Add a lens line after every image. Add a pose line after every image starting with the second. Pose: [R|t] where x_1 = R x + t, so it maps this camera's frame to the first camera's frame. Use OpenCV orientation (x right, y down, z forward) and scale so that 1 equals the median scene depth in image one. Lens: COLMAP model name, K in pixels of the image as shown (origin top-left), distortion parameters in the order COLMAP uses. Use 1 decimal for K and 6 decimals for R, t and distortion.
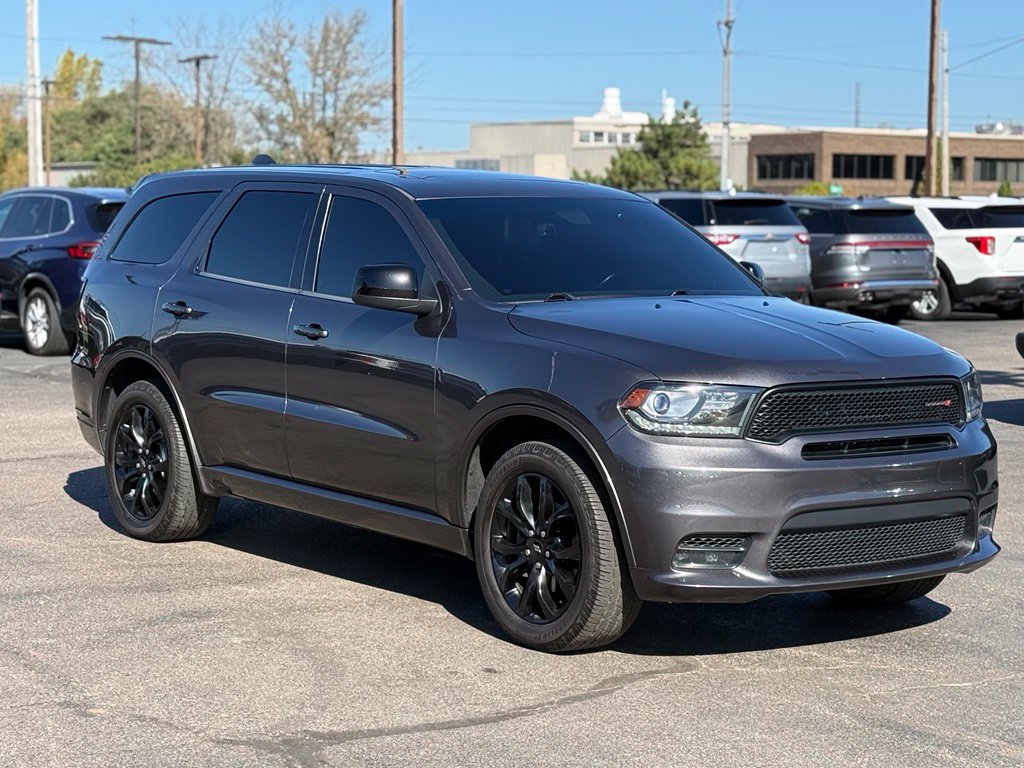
lens RADIAL K [[2239.4, 0, 512.0], [0, 2239.4, 384.0], [0, 0, 1]] dist [0.117352, 0.177043]
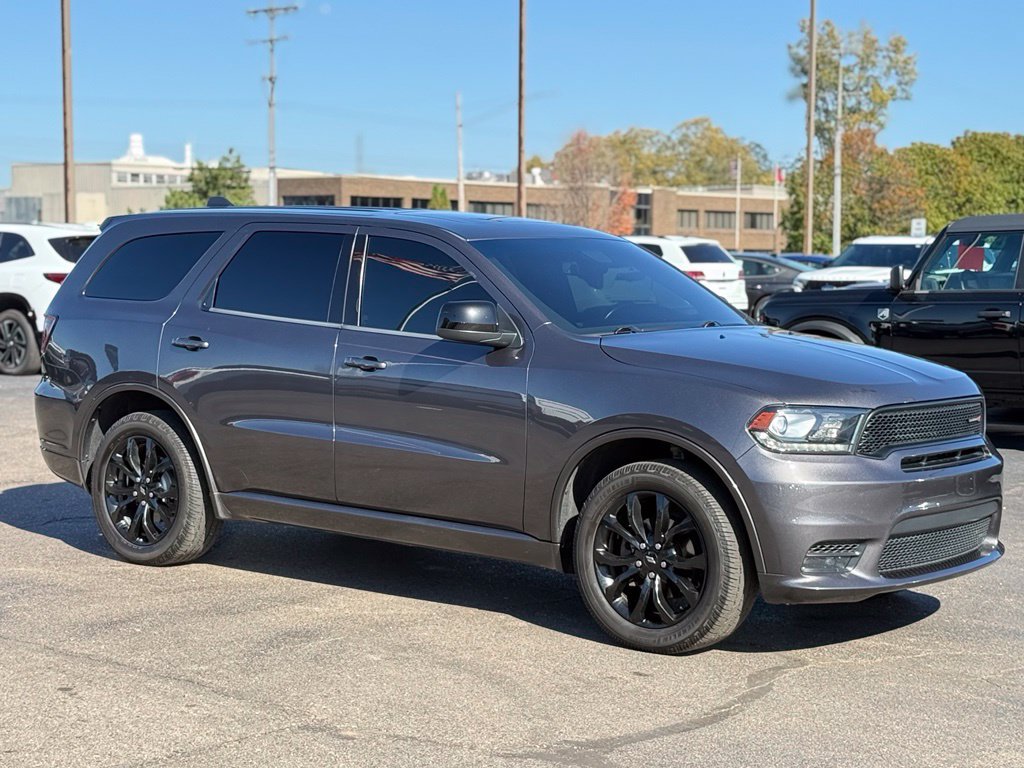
lens RADIAL K [[1963.6, 0, 512.0], [0, 1963.6, 384.0], [0, 0, 1]] dist [0.128912, -0.072220]
pose [[0.965281, -0.017375, 0.260634, -0.243466], [0.018984, 0.999813, -0.003657, -0.008200], [-0.260522, 0.008478, 0.965431, 0.071744]]
